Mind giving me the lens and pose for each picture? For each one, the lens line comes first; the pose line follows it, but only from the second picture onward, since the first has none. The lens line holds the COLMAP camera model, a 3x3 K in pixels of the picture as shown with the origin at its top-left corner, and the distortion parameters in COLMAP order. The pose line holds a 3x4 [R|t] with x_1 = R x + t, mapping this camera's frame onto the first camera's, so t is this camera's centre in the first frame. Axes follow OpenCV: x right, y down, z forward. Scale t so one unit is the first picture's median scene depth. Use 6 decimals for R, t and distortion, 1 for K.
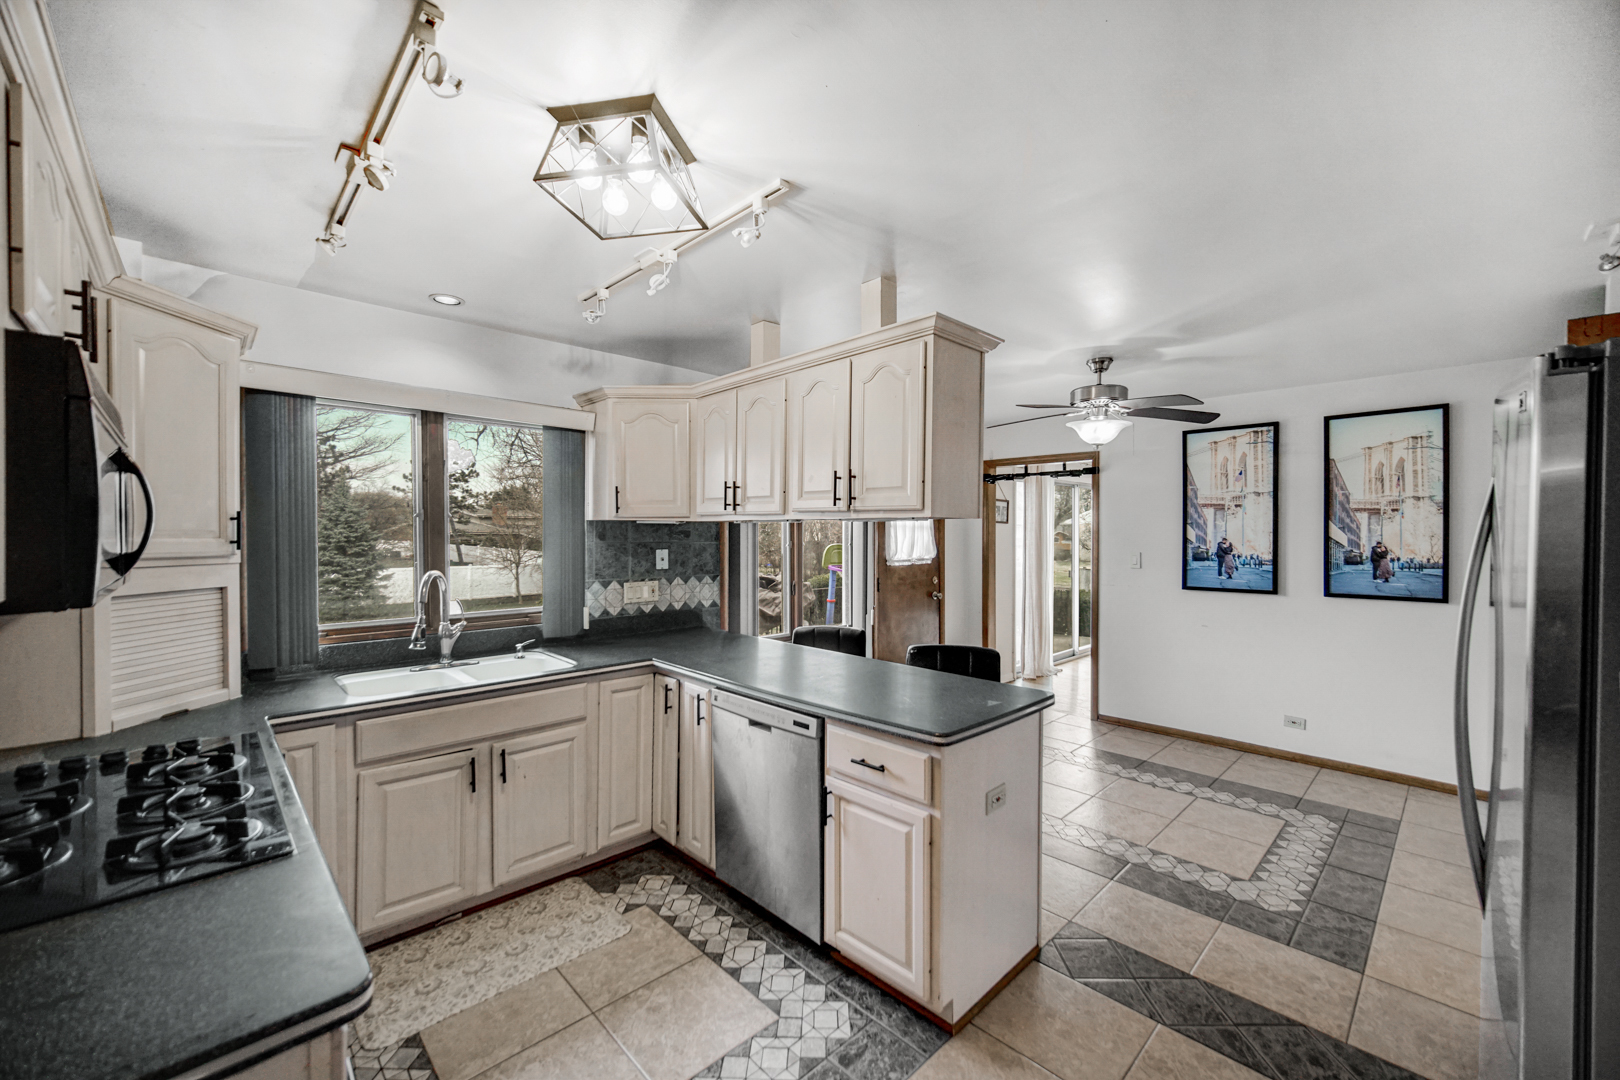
lens RADIAL K [[640.0, 0, 809.1], [0, 640.0, 543.6], [0, 0, 1]] dist [-0.001770, 0.000287]
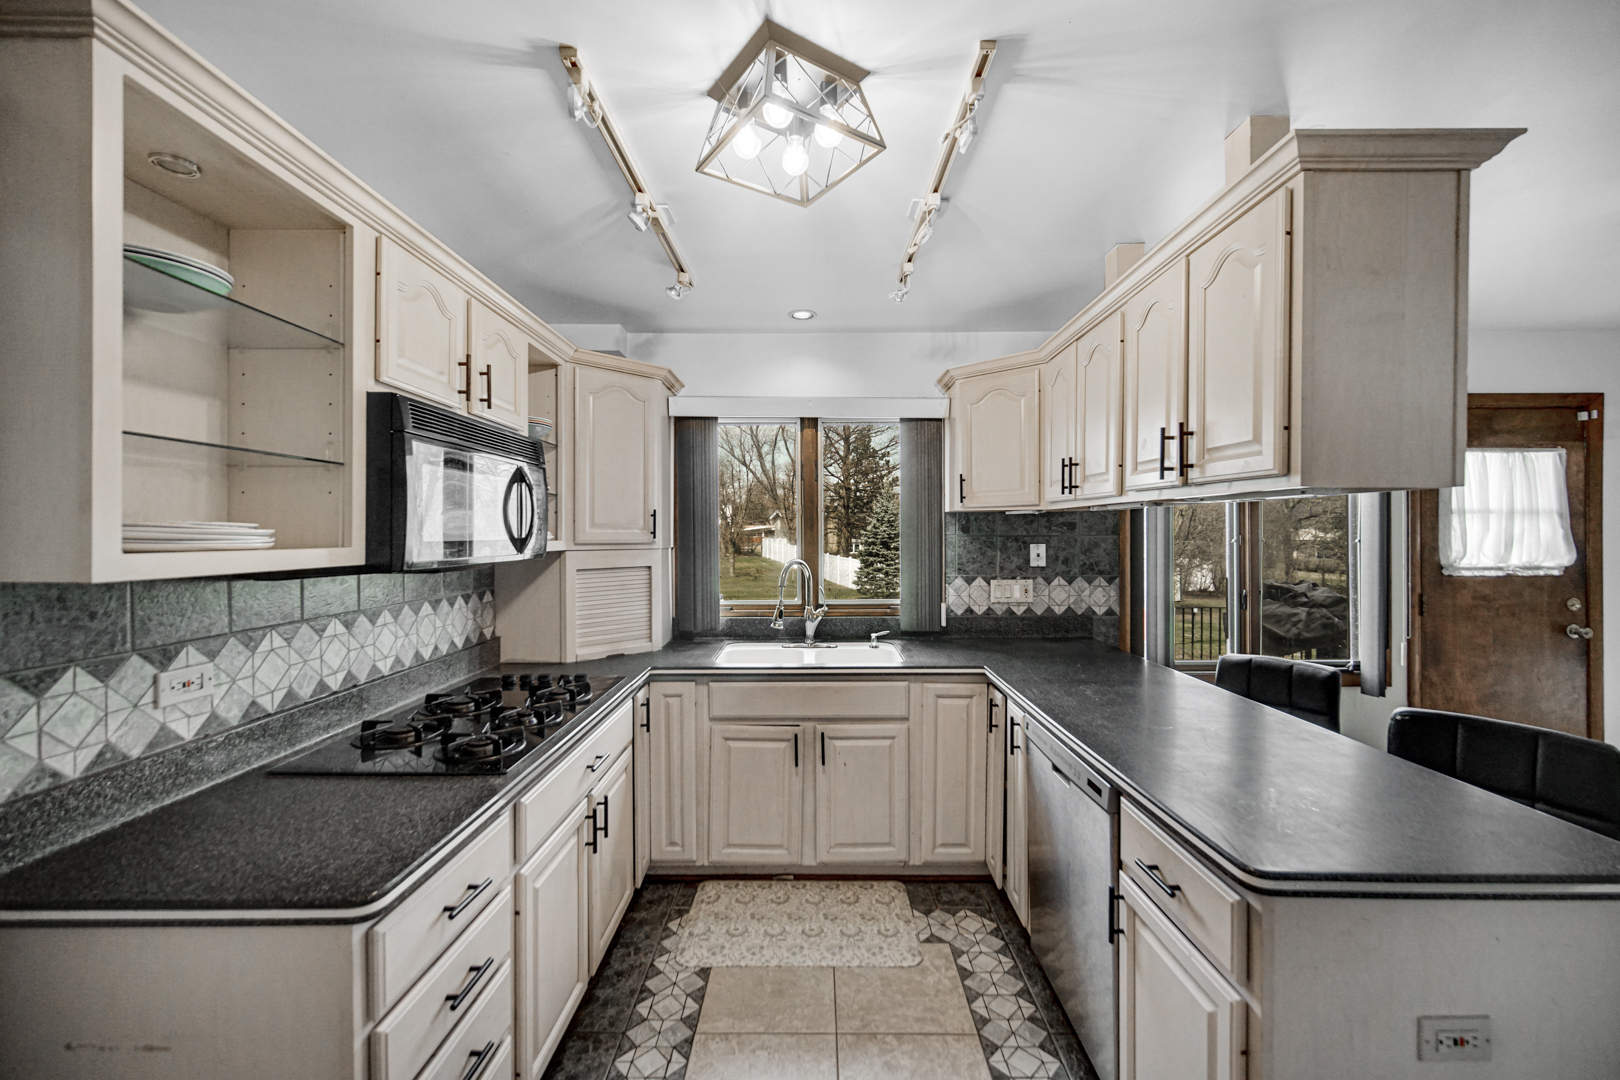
lens RADIAL K [[640.0, 0, 808.2], [0, 640.0, 533.9], [0, 0, 1]] dist [-0.001770, 0.000287]
pose [[0.719399, 0.000240, -0.694597, 0.201659], [-0.008011, 0.999936, -0.007952, 0.006374], [0.694551, 0.011285, 0.719355, 0.204780]]
